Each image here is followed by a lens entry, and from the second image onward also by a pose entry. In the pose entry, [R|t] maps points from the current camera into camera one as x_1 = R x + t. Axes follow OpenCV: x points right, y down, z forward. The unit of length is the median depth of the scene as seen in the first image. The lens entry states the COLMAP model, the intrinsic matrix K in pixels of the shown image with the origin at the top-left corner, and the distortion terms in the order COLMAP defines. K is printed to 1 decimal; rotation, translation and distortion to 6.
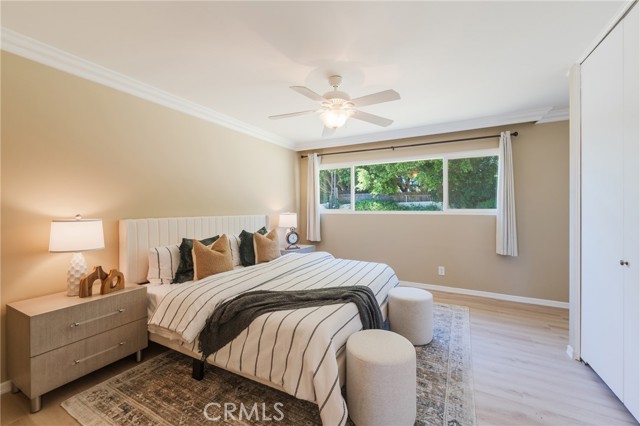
lens RADIAL K [[259.6, 0, 322.4], [0, 259.6, 203.8], [0, 0, 1]] dist [-0.001839, -0.000314]
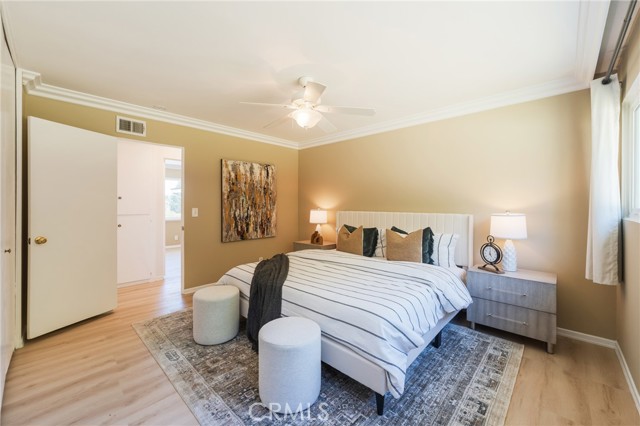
lens RADIAL K [[260.0, 0, 320.0], [0, 260.0, 213.0], [0, 0, 1]] dist [-0.000878, -0.000181]
pose [[-0.253634, 0.029178, -0.966860, 0.600460], [0.010488, 0.999569, 0.027414, 0.013062], [0.967243, -0.003188, -0.253831, 0.772369]]
